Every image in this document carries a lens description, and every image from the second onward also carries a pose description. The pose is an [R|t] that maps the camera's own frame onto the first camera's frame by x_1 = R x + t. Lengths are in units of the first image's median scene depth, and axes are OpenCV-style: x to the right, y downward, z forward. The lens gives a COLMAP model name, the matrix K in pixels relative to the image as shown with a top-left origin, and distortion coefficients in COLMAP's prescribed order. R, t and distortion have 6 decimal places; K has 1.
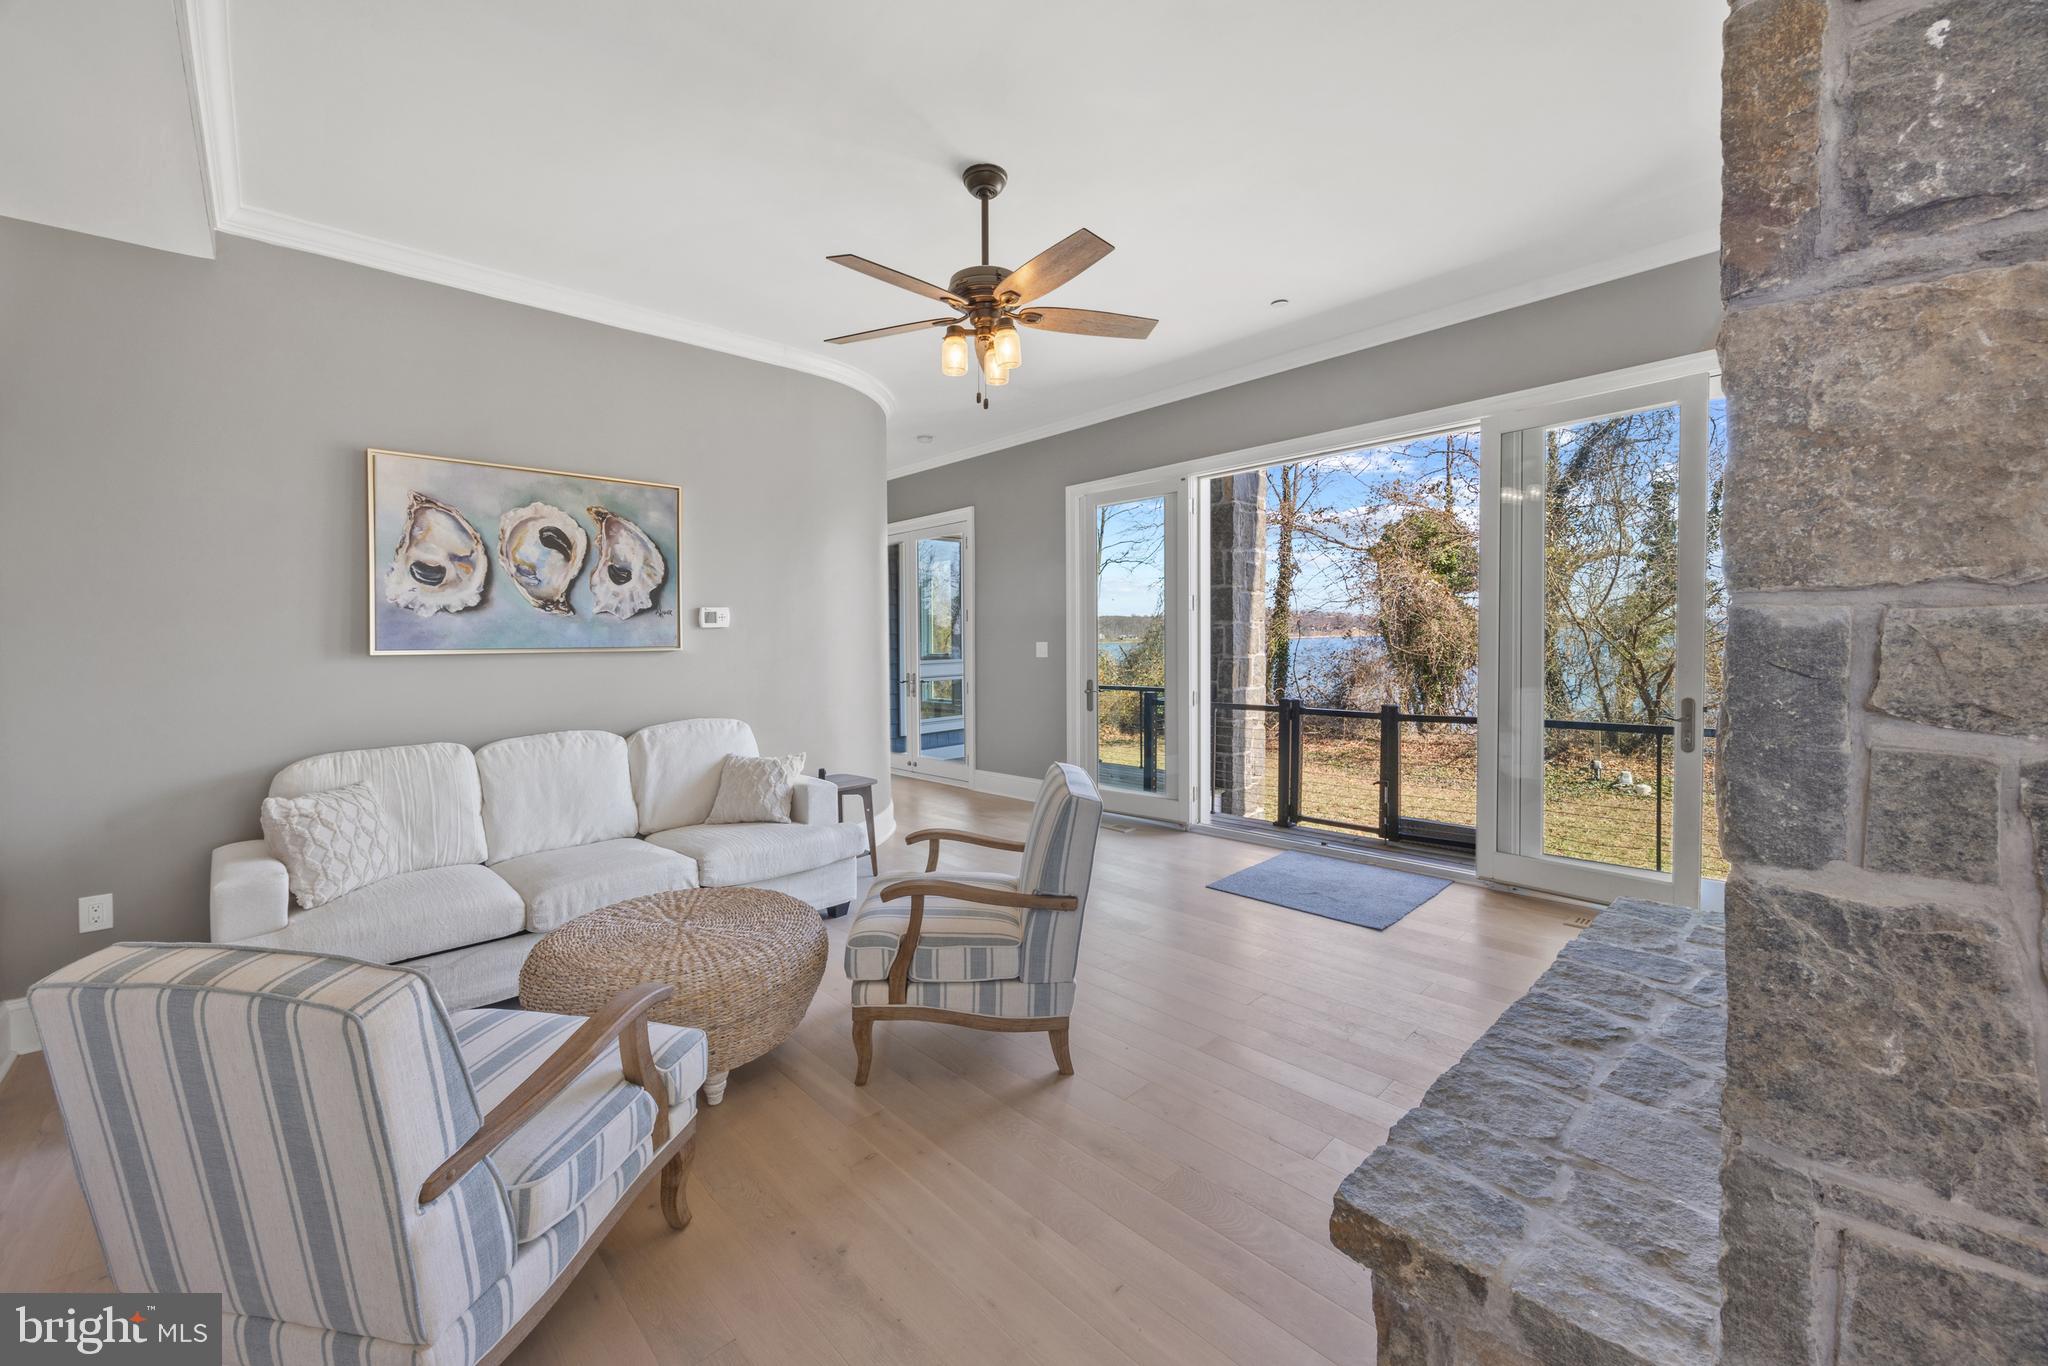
lens RADIAL K [[787.9, 0, 1044.5], [0, 787.9, 639.9], [0, 0, 1]] dist [-0.004862, 0.000410]
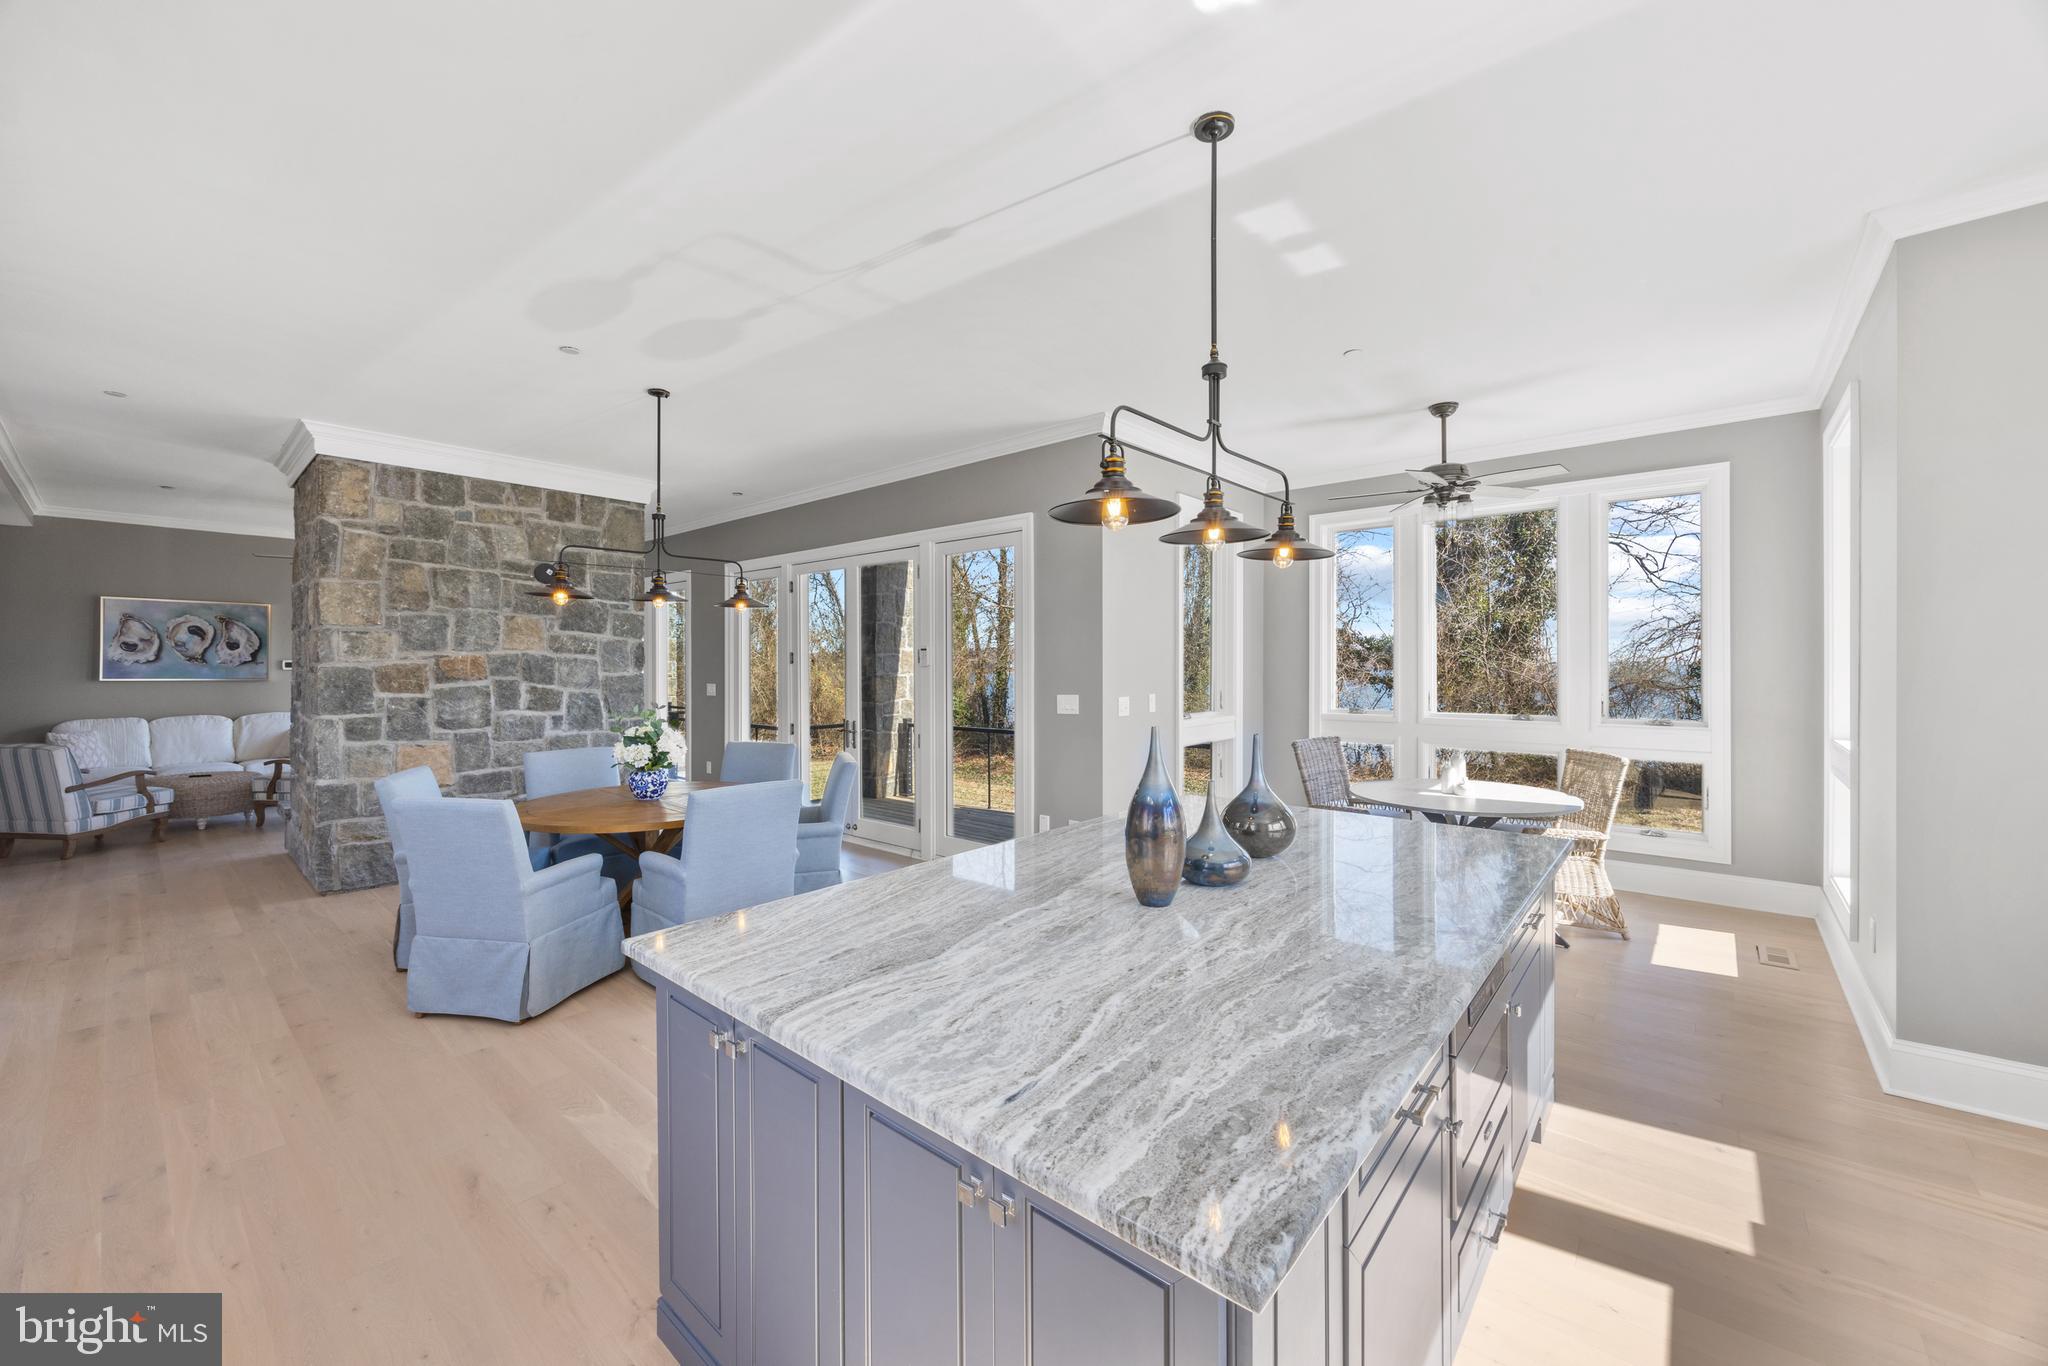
lens RADIAL K [[787.9, 0, 1024.5], [0, 787.9, 668.0], [0, 0, 1]] dist [-0.004862, 0.000410]
pose [[0.996628, 0.018621, 0.079913, 1.605940], [-0.018316, 0.999822, -0.004543, -0.054999], [-0.079984, 0.003064, 0.996791, -1.469178]]
